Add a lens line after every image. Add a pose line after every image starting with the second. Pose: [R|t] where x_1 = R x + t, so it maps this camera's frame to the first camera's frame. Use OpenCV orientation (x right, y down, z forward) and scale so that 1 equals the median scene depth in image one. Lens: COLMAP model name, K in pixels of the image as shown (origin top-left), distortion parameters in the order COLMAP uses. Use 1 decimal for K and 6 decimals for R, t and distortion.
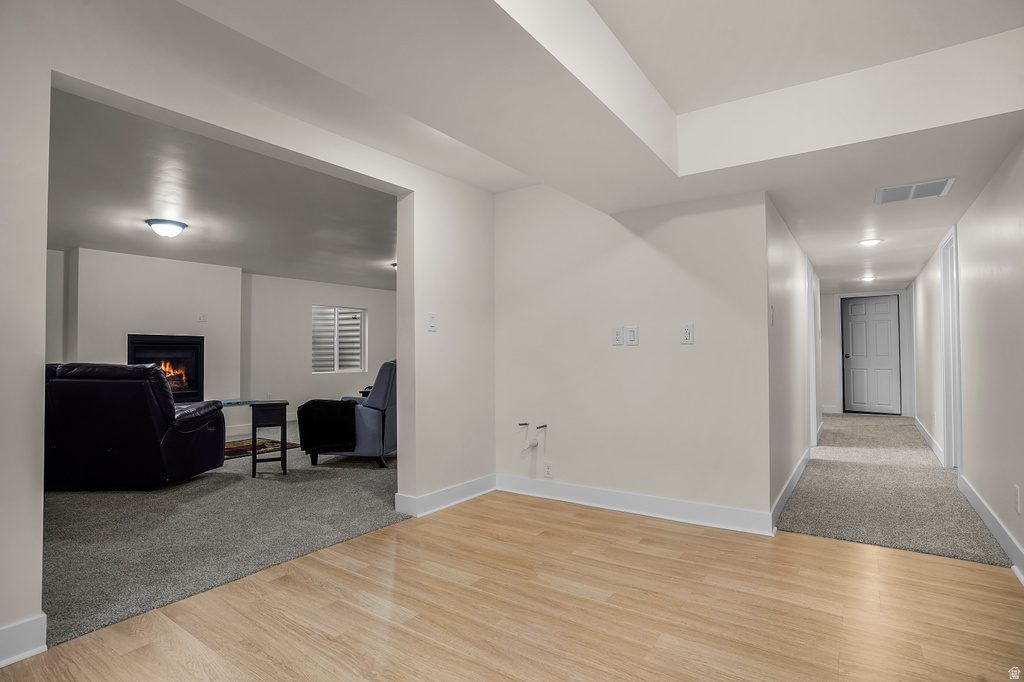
lens RADIAL K [[503.5, 0, 510.7], [0, 503.5, 342.5], [0, 0, 1]] dist [-0.034690, 0.000566]
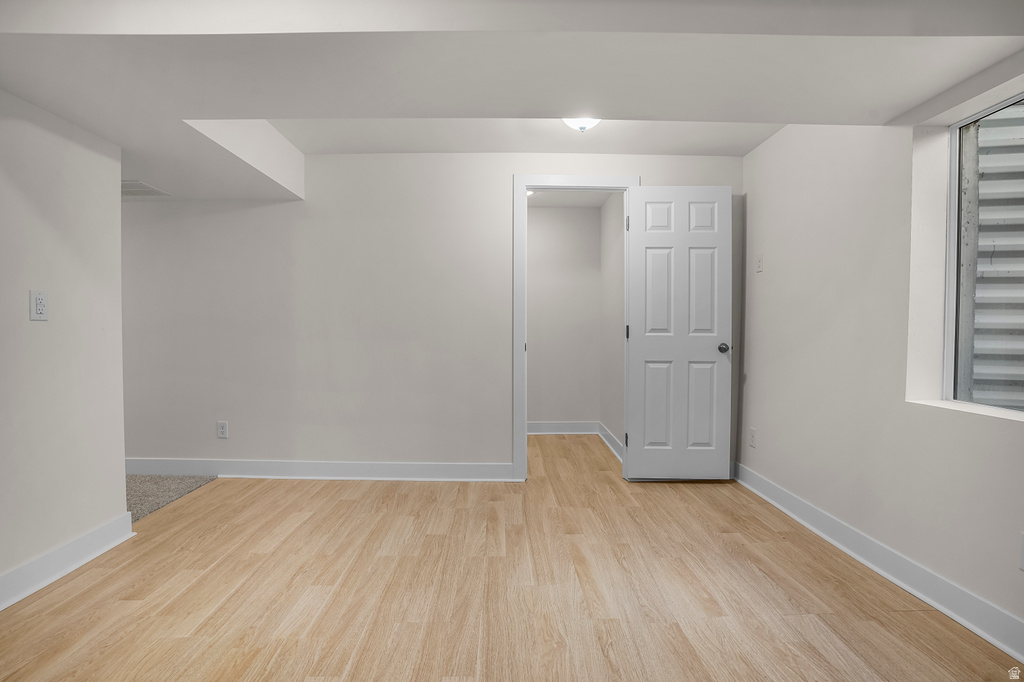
lens RADIAL K [[503.5, 0, 510.7], [0, 503.5, 342.5], [0, 0, 1]] dist [-0.034690, 0.000566]
pose [[-0.579430, -0.013120, 0.814917, -0.721808], [-0.014578, 0.999877, 0.005732, 0.027011], [-0.814892, -0.008559, -0.579550, 1.151614]]
